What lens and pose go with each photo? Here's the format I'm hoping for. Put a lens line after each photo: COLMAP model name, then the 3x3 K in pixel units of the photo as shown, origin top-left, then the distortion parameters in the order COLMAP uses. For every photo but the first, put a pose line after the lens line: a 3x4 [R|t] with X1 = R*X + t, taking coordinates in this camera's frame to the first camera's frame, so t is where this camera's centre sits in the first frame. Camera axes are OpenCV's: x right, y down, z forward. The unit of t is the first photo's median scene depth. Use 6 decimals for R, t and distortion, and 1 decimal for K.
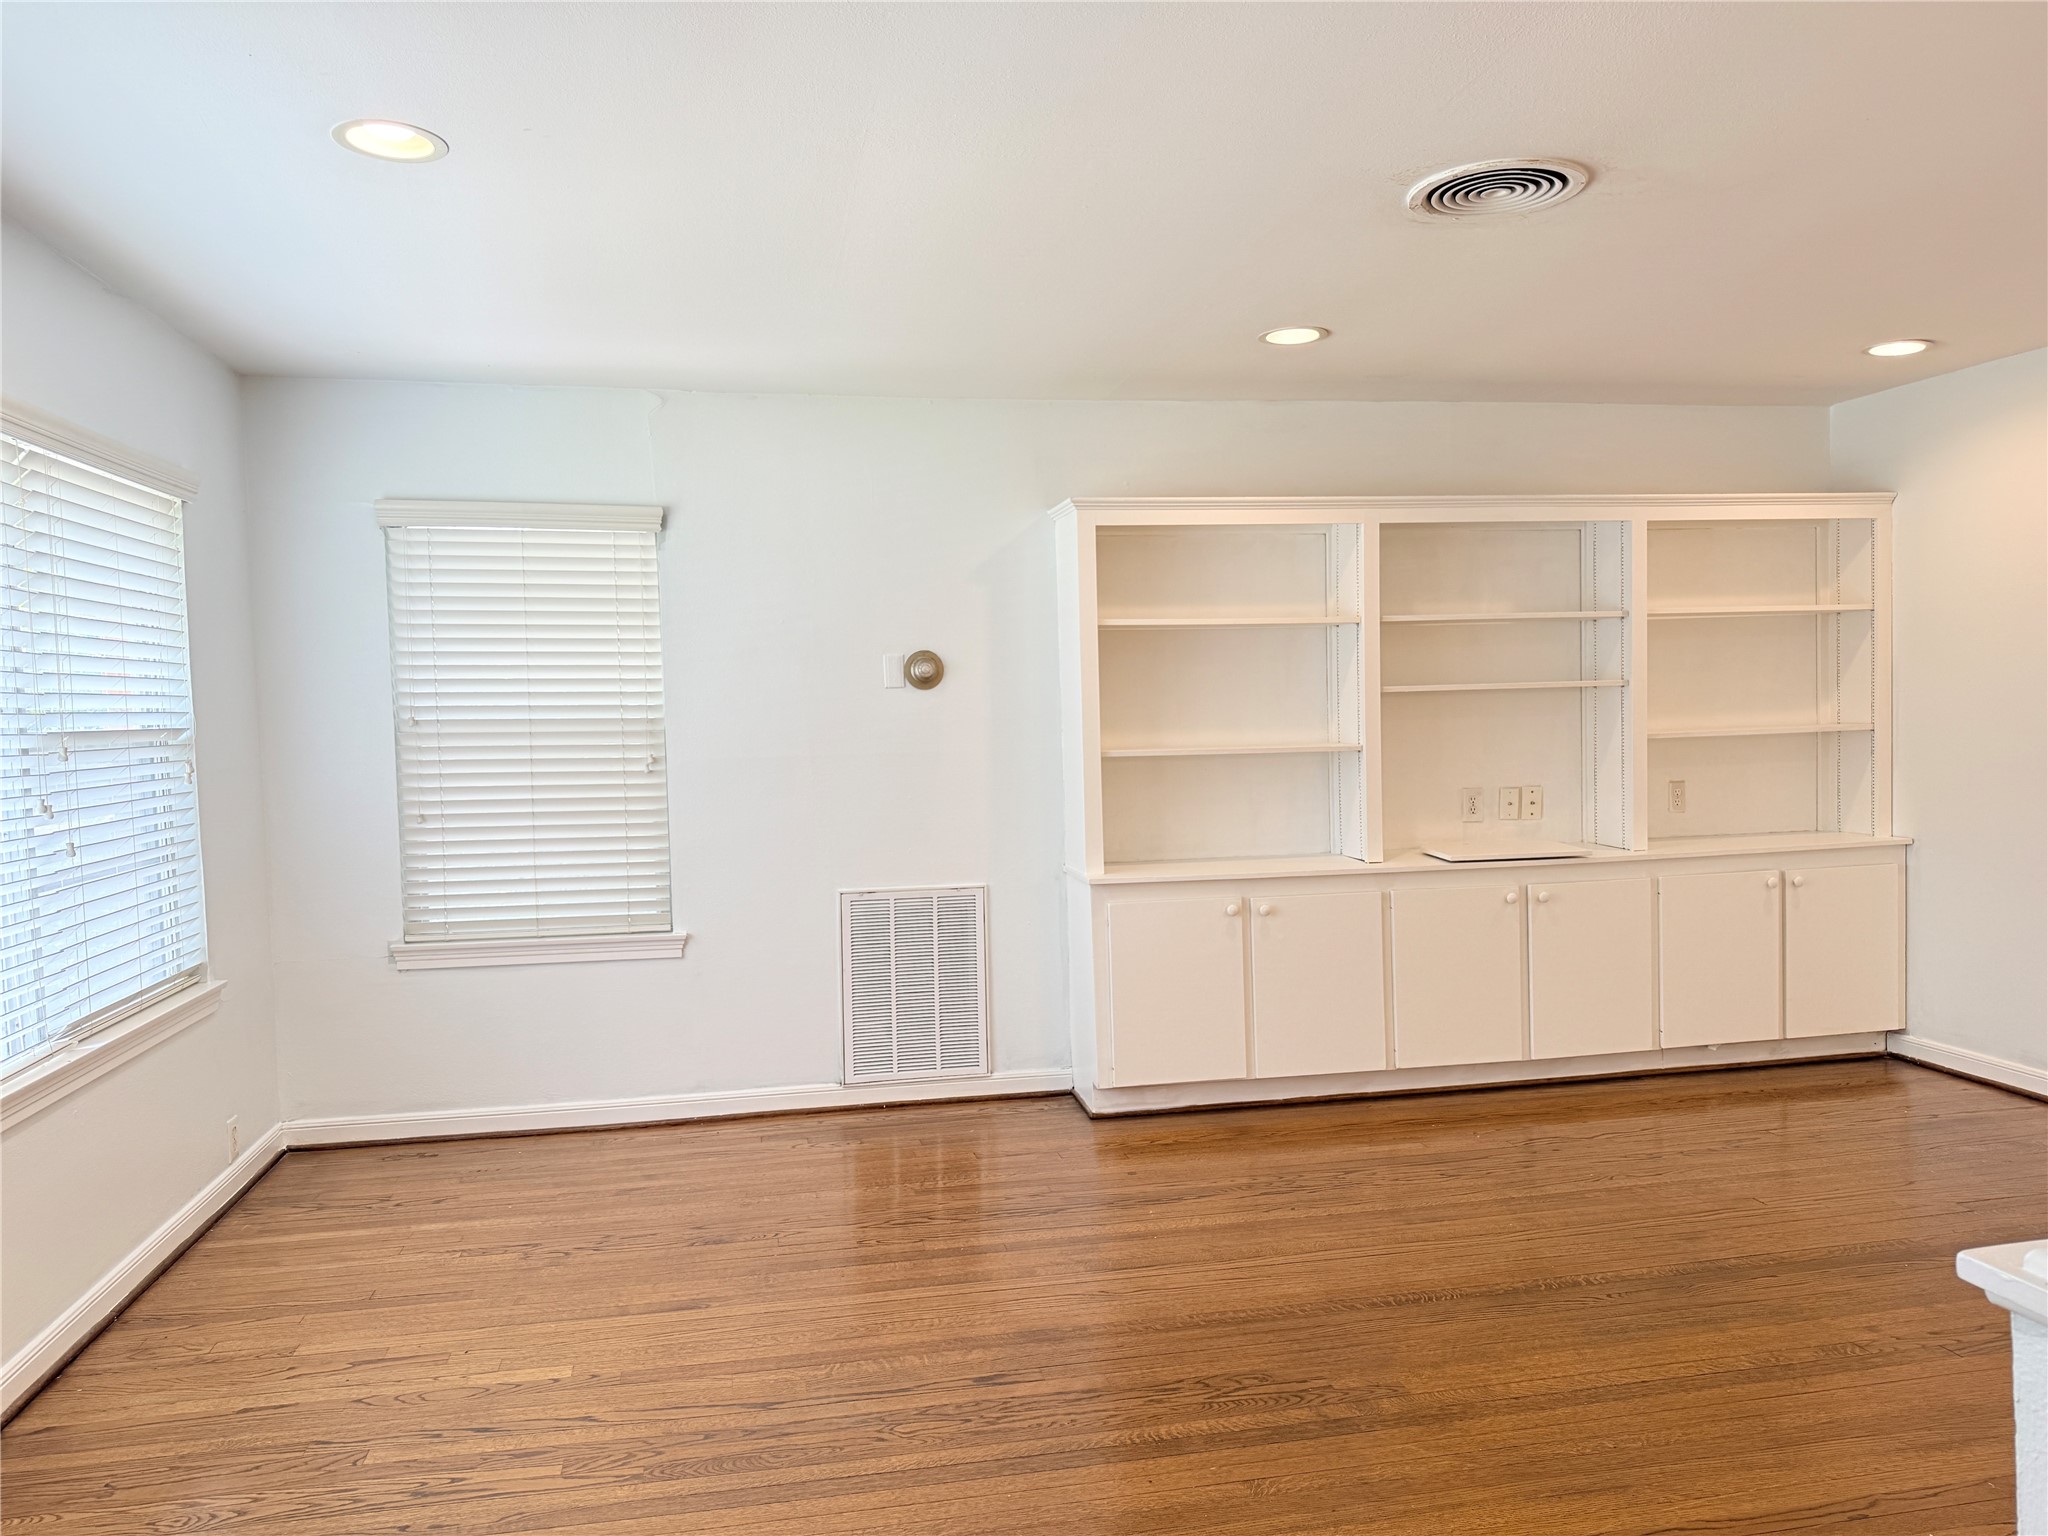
lens RADIAL K [[1433.4, 0, 1024.0], [0, 1433.4, 768.0], [0, 0, 1]] dist [0.101916, -0.150839]
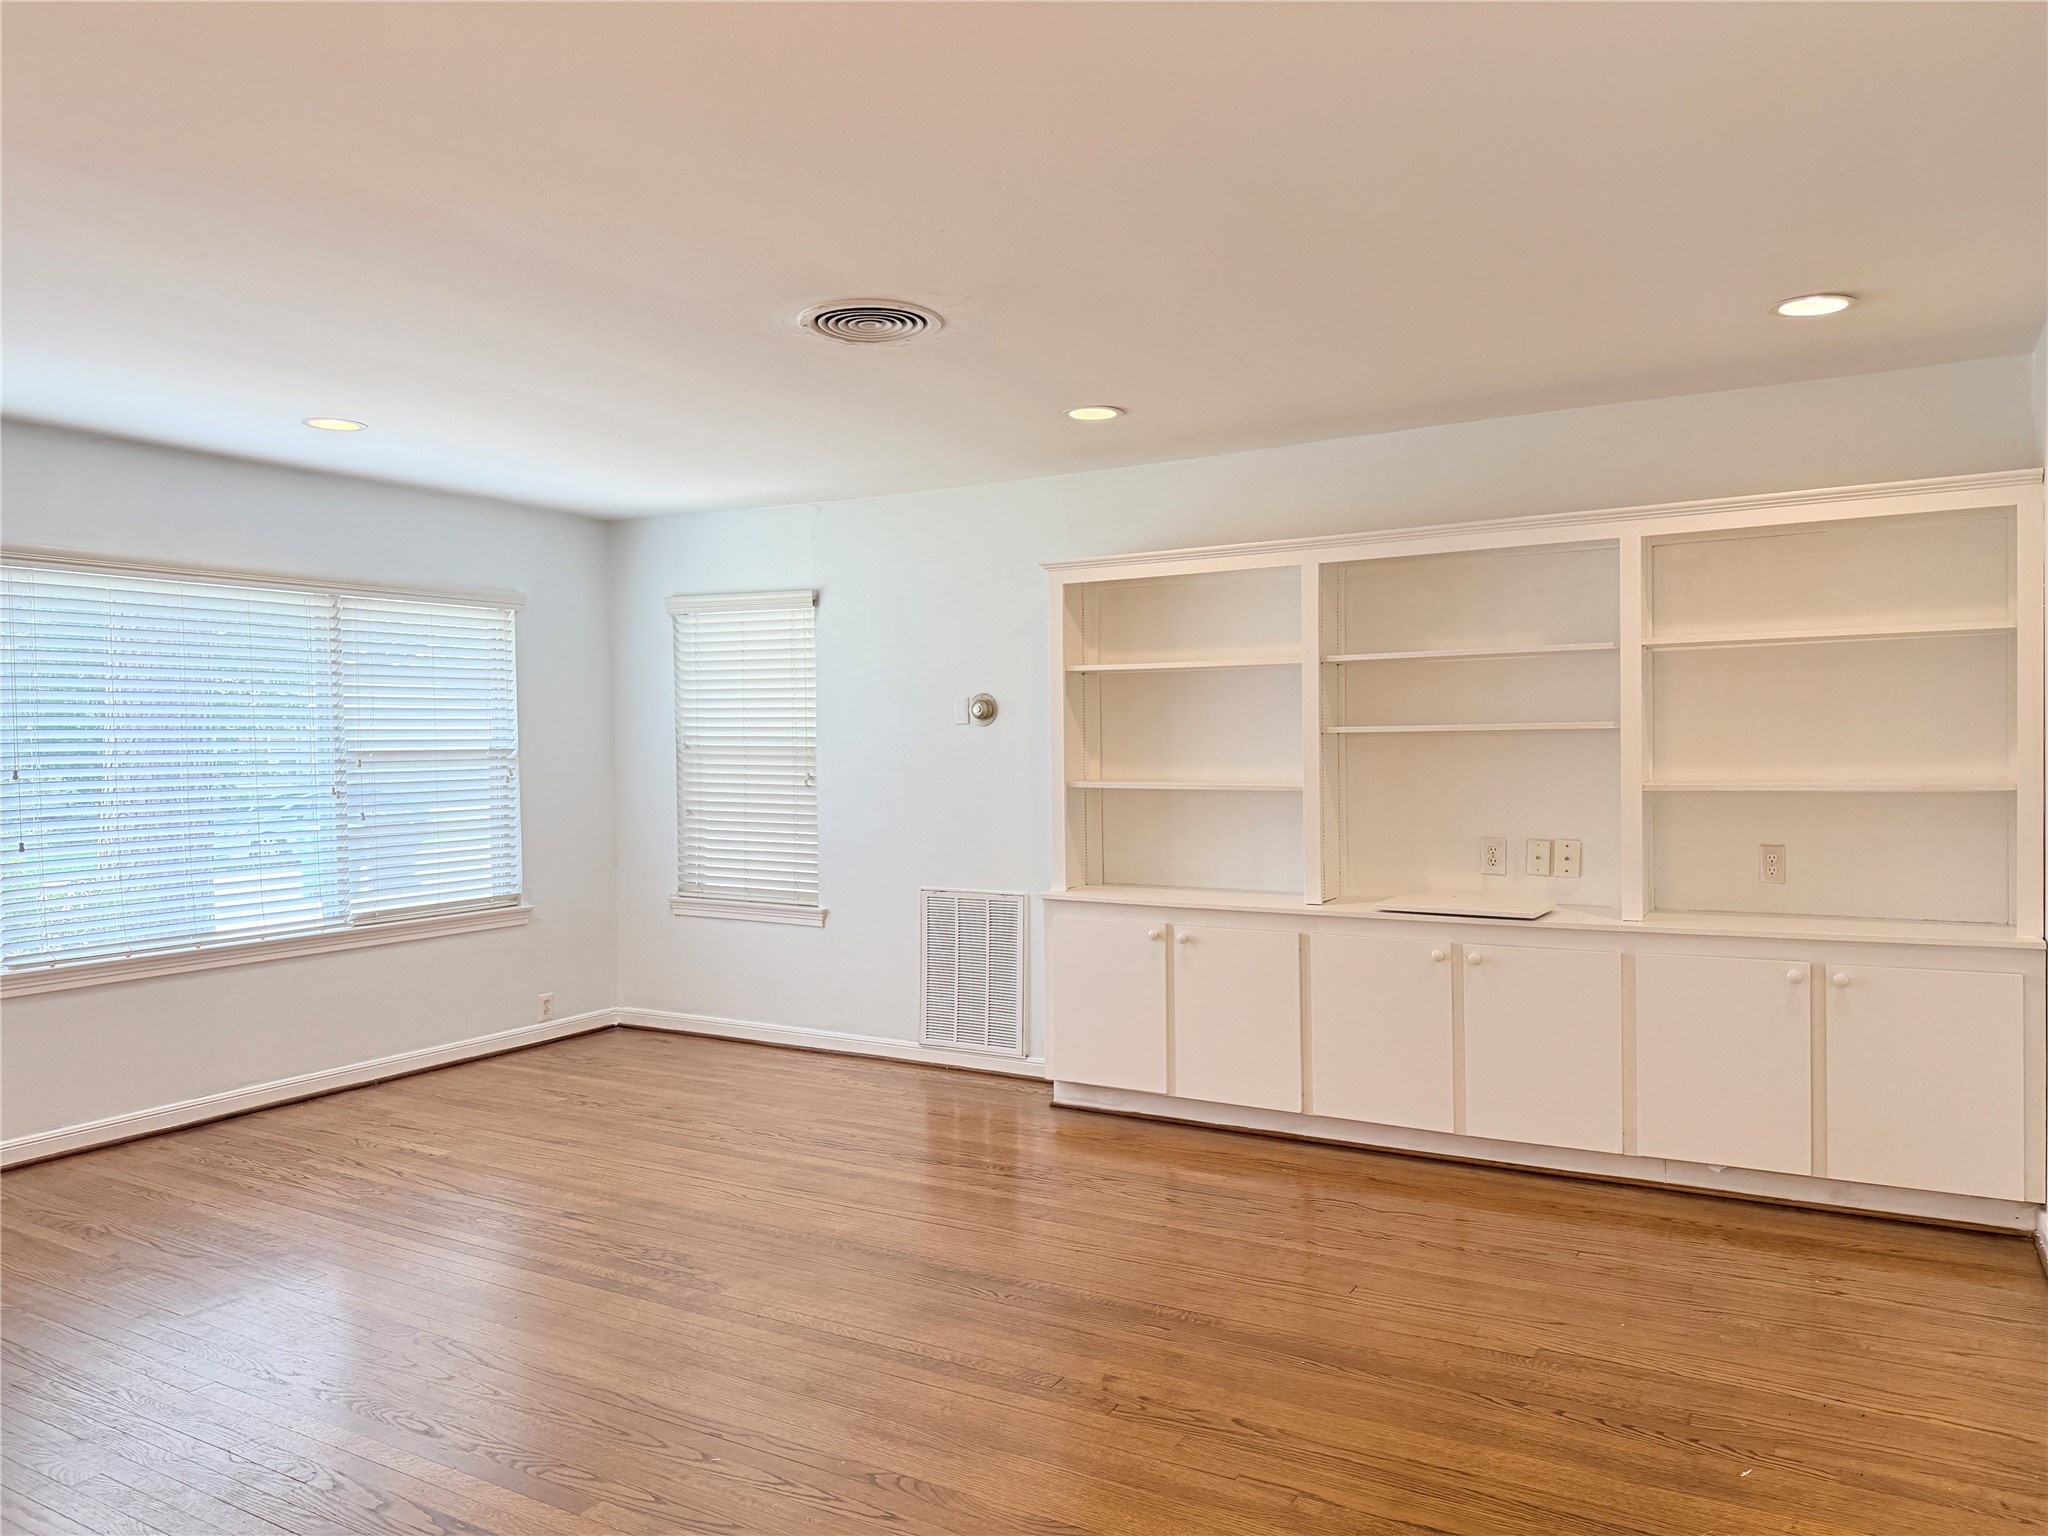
lens RADIAL K [[1433.4, 0, 1024.0], [0, 1433.4, 768.0], [0, 0, 1]] dist [0.101916, -0.150839]
pose [[0.750435, 0.028196, -0.660343, 0.772364], [-0.034541, 0.999397, 0.003420, -0.025798], [0.660041, 0.020242, 0.750957, 0.126756]]
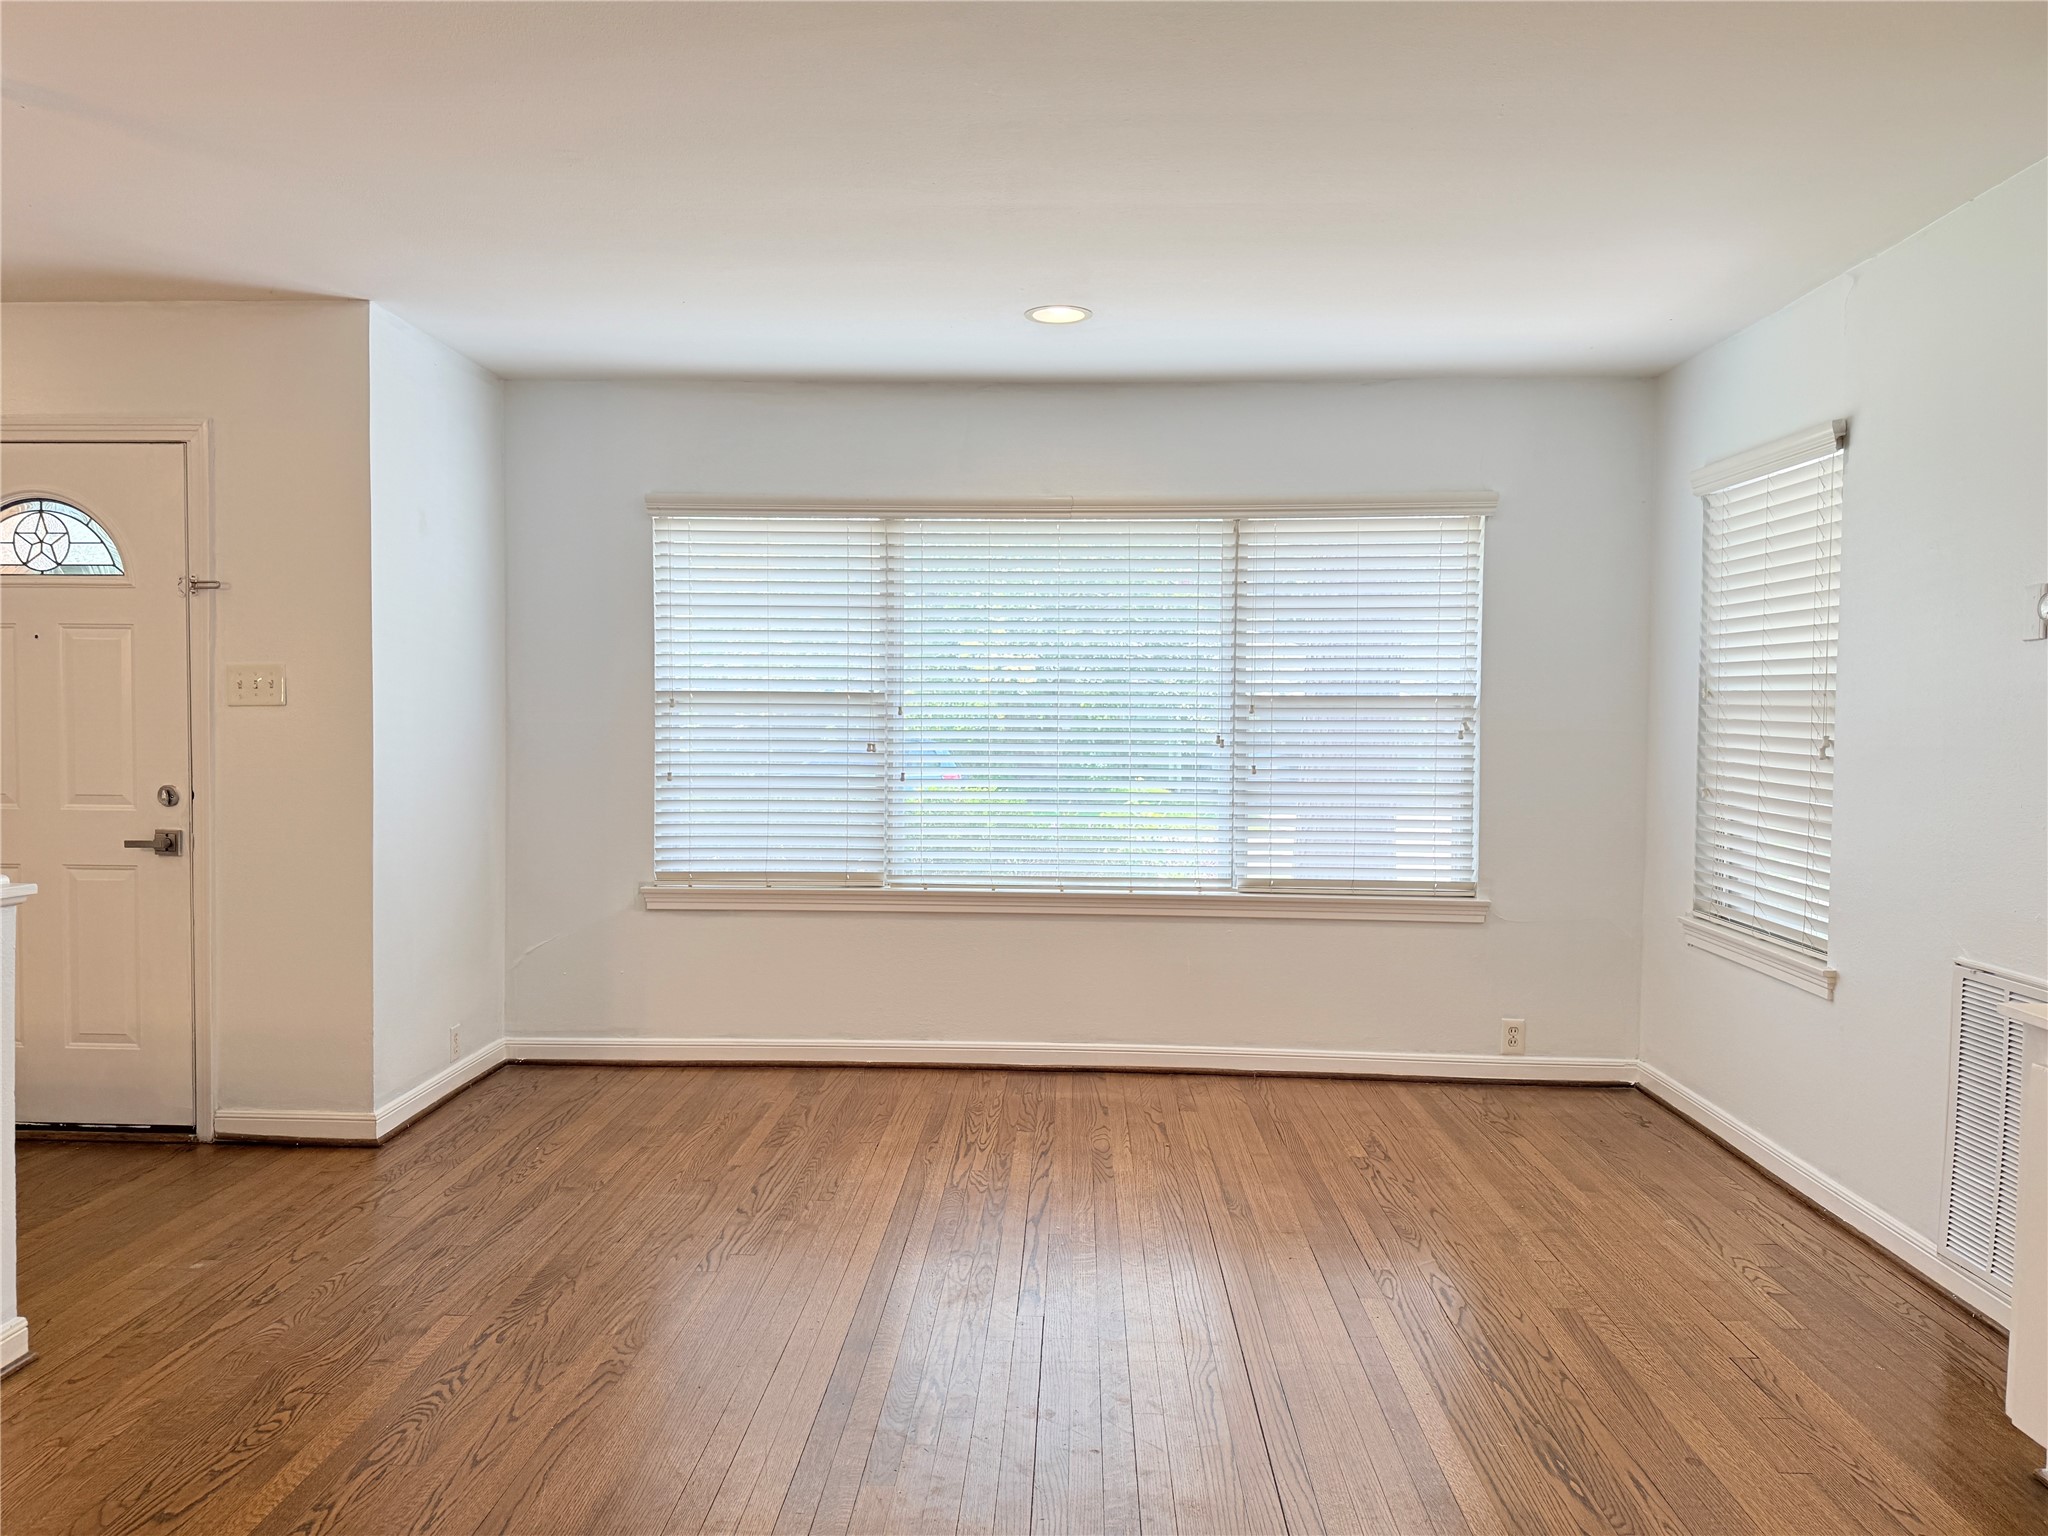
lens RADIAL K [[1433.4, 0, 1024.0], [0, 1433.4, 768.0], [0, 0, 1]] dist [0.101916, -0.150839]
pose [[-0.246129, 0.054919, -0.967680, 0.618814], [-0.041864, 0.996859, 0.067224, -0.027102], [0.968333, 0.057057, -0.243057, 0.765333]]
